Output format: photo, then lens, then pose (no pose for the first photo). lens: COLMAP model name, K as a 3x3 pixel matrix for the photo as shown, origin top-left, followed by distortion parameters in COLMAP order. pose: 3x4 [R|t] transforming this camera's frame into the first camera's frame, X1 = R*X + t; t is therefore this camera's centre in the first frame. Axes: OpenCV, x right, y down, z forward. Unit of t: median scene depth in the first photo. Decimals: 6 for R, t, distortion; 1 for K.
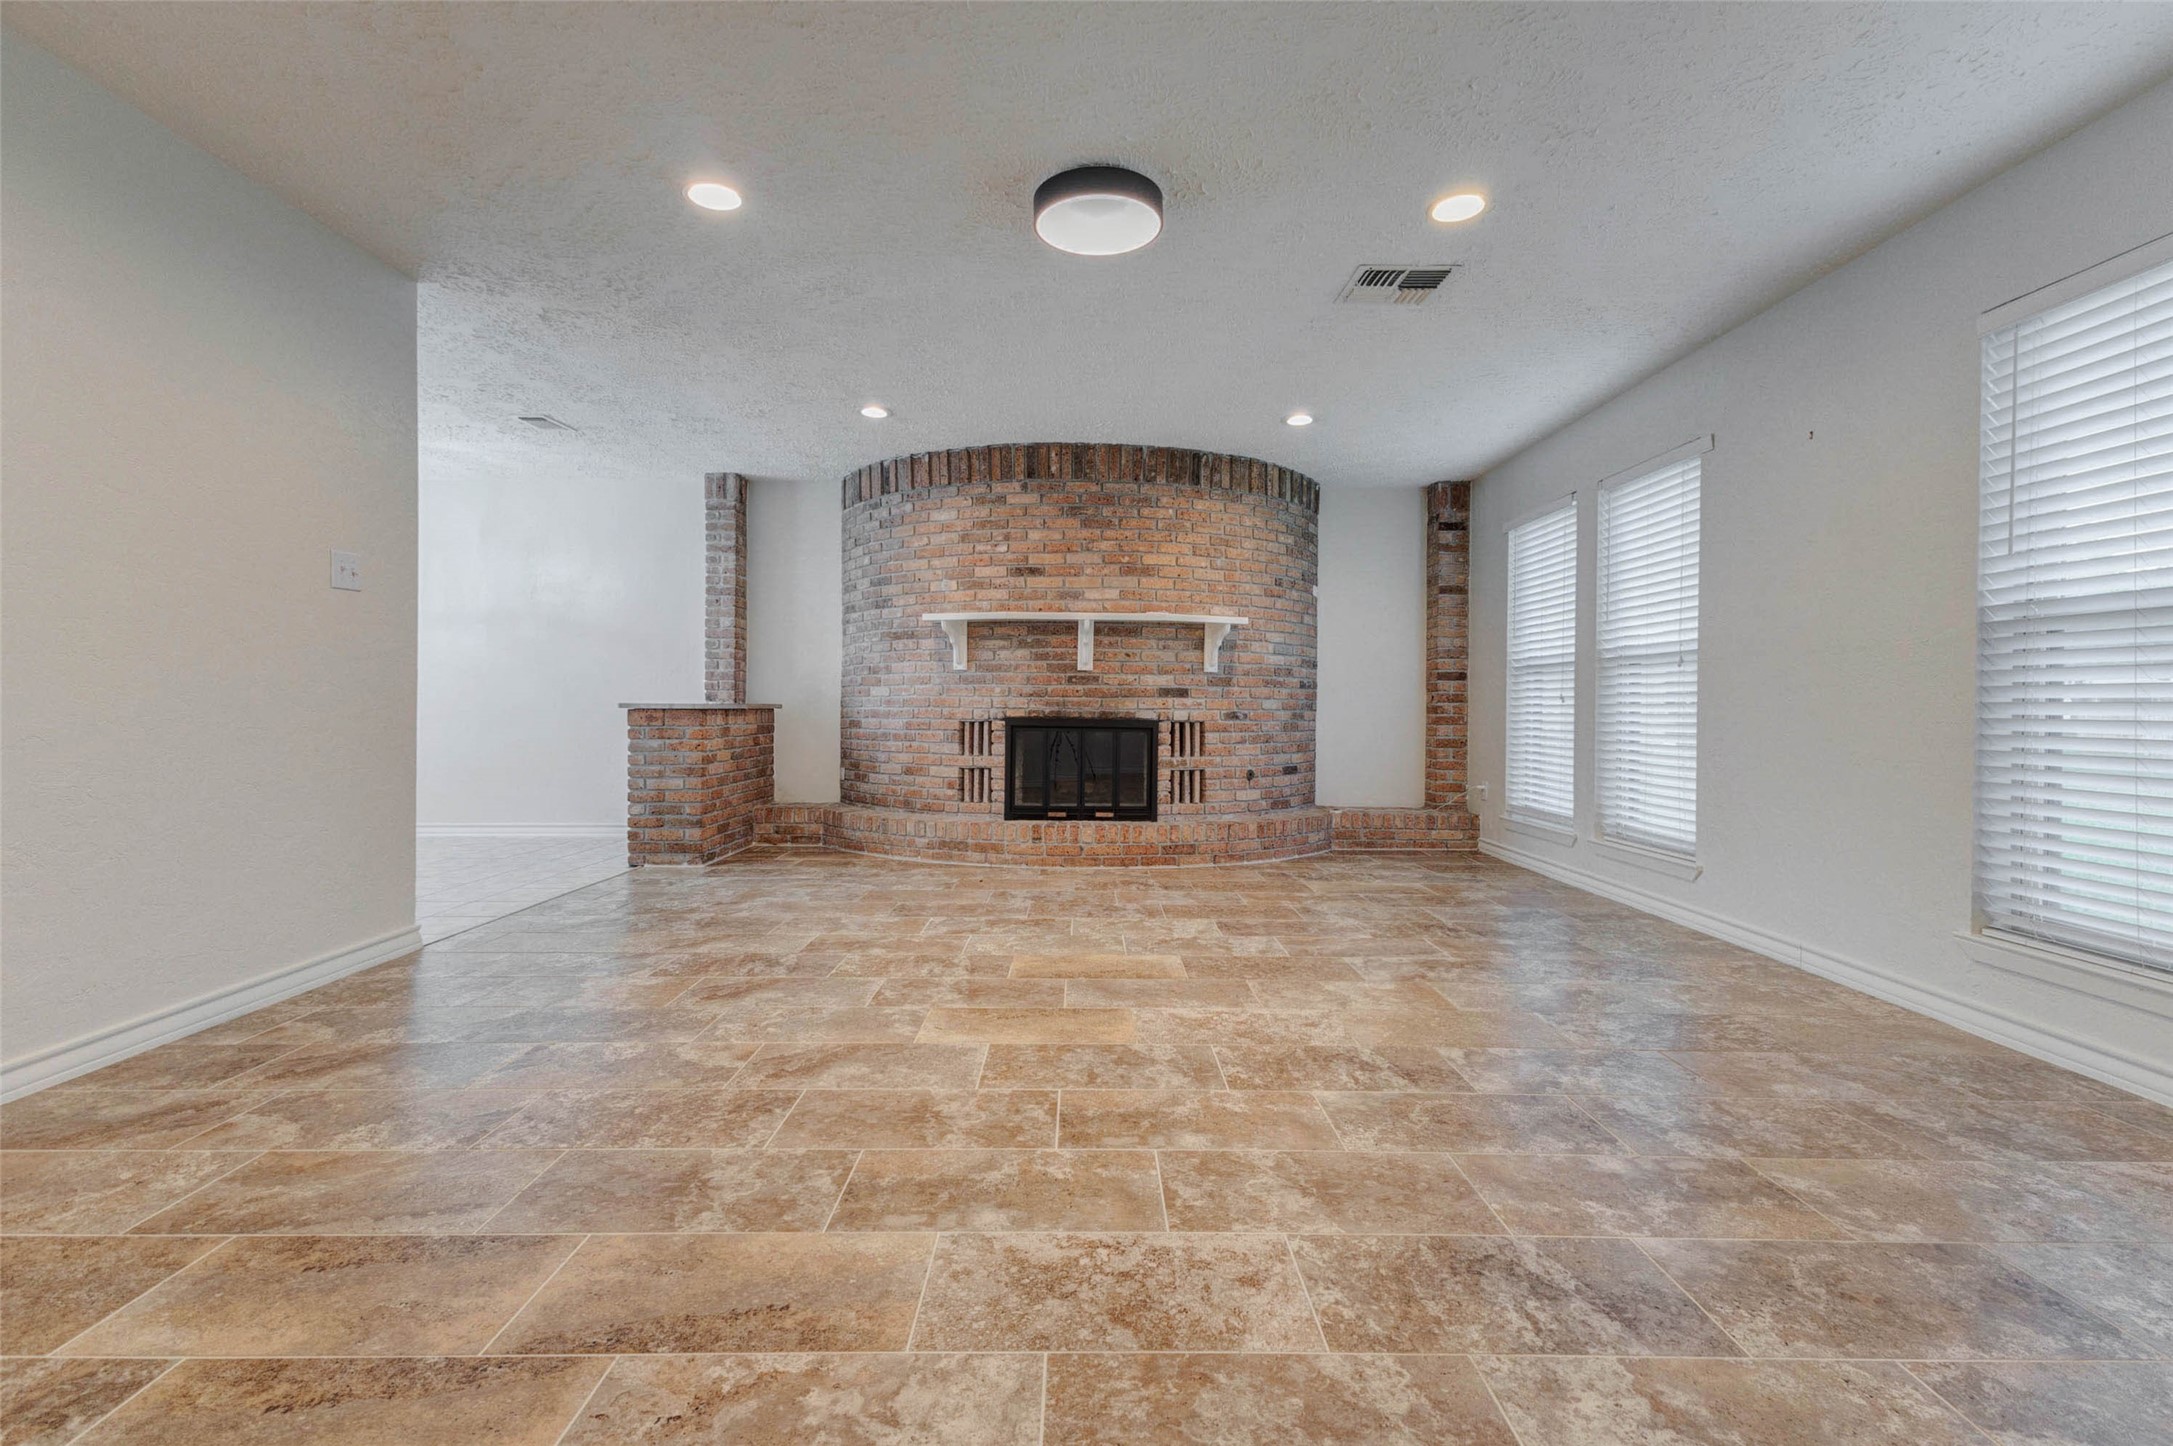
lens RADIAL K [[954.3, 0, 1091.5], [0, 954.3, 714.3], [0, 0, 1]] dist [0.000856, 0.000070]
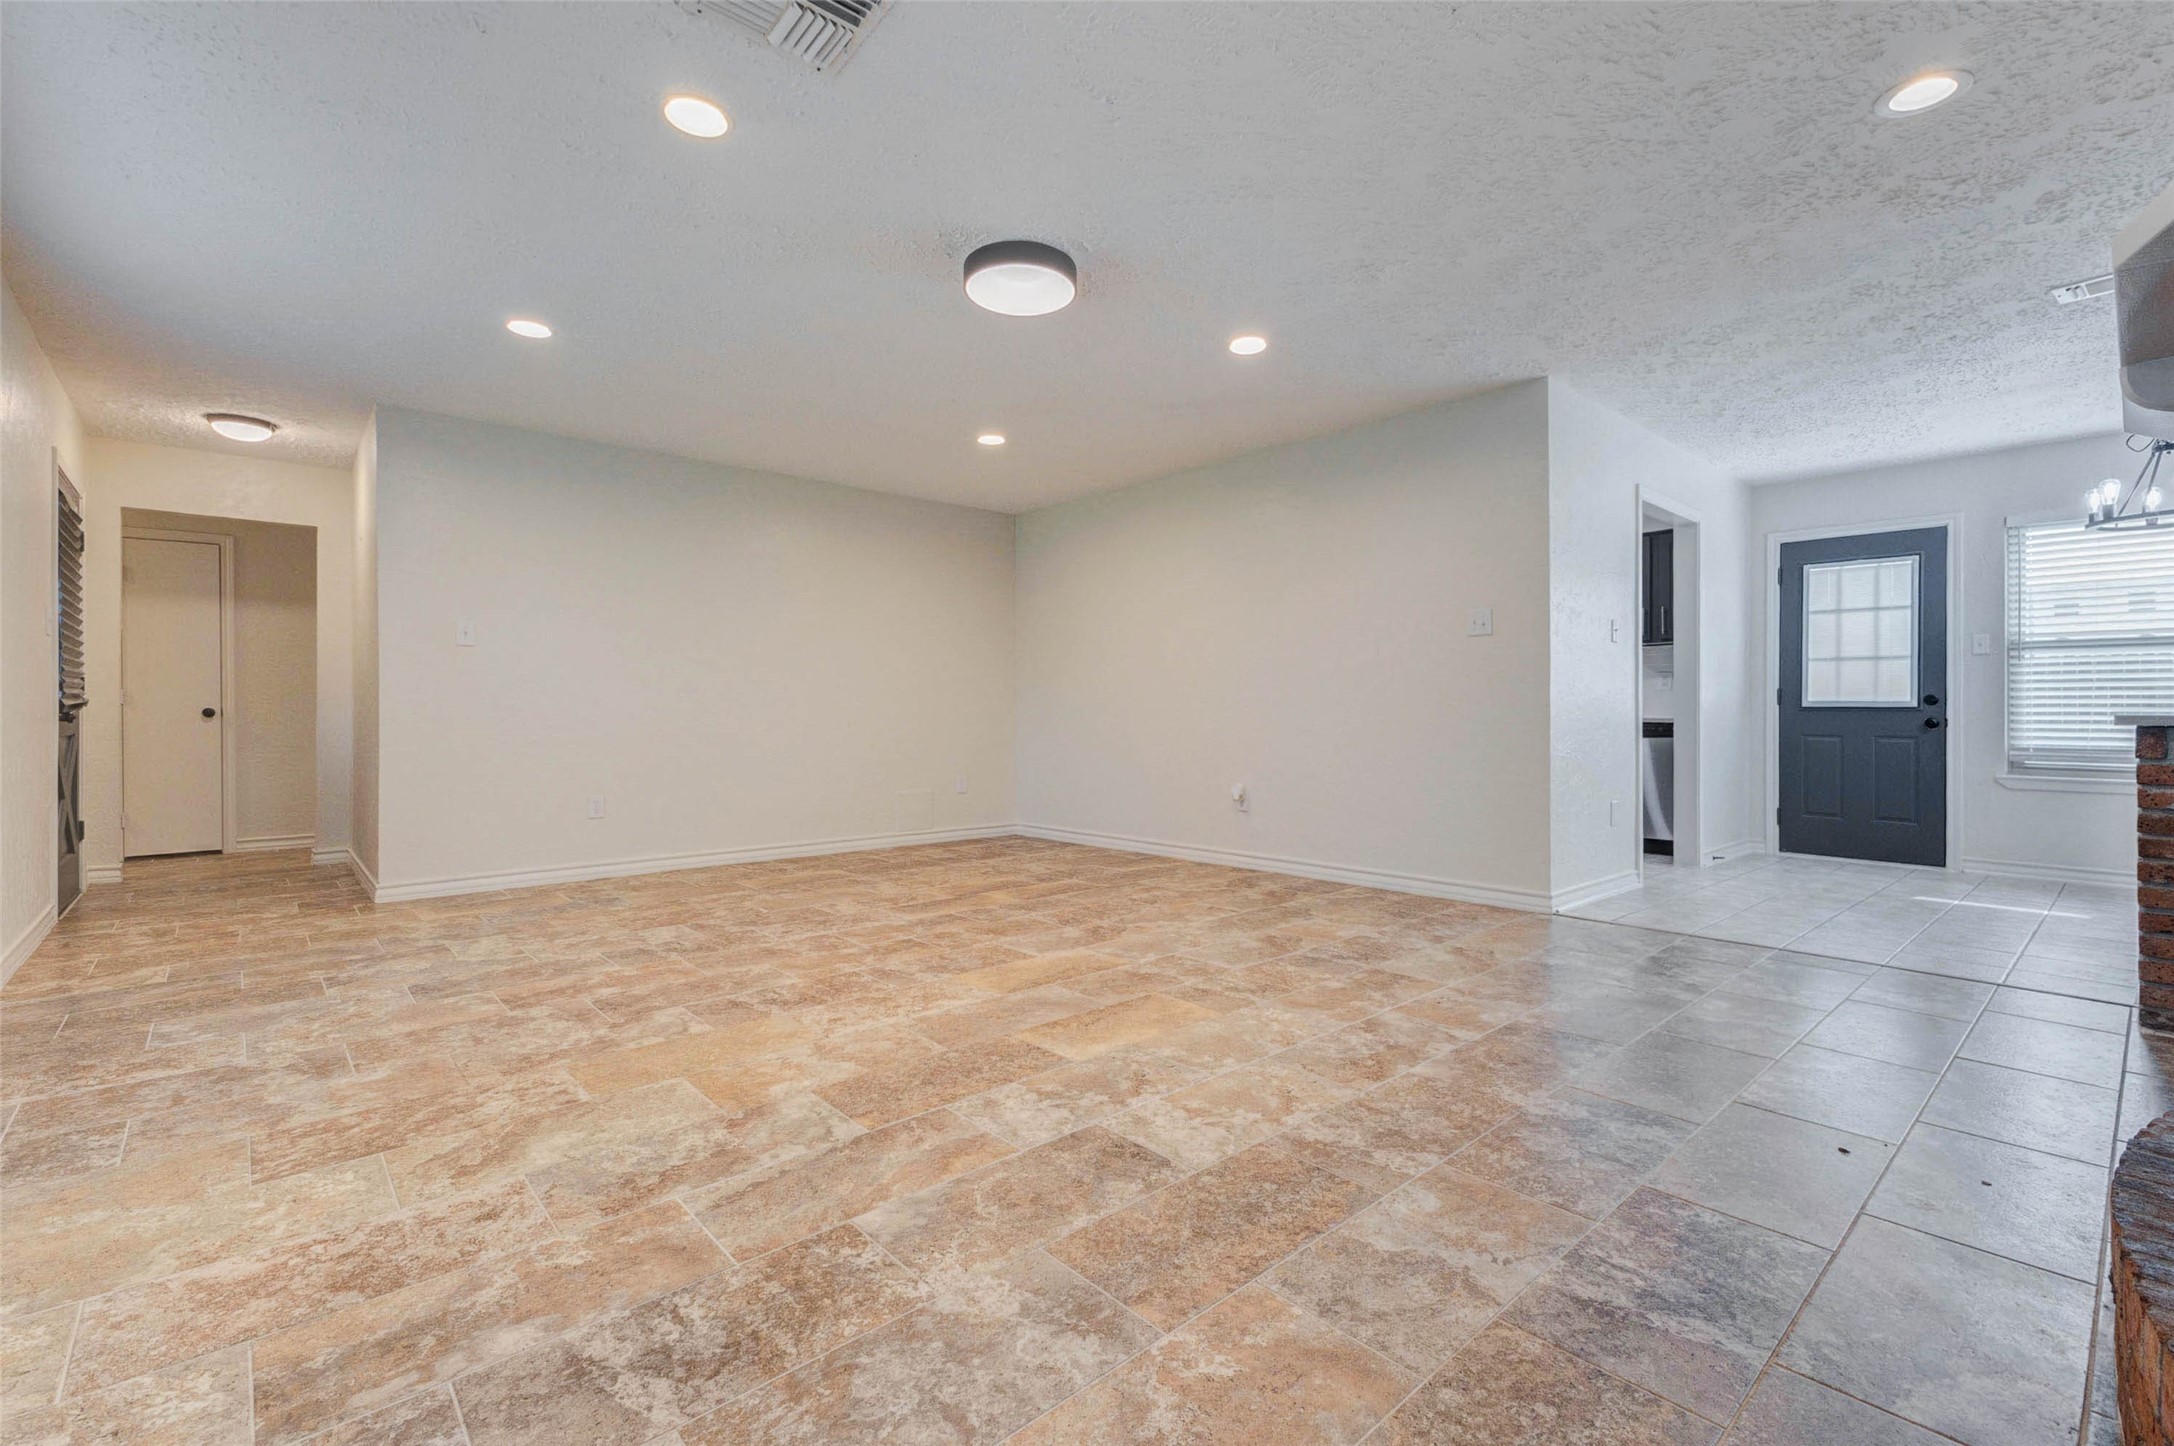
lens RADIAL K [[954.7, 0, 1093.0], [0, 954.7, 717.9], [0, 0, 1]] dist [0.000856, 0.000070]
pose [[-0.752709, -0.004328, -0.658339, 0.739907], [-0.011387, 0.999914, 0.006445, -0.013095], [0.658255, 0.012347, -0.752694, 2.060225]]
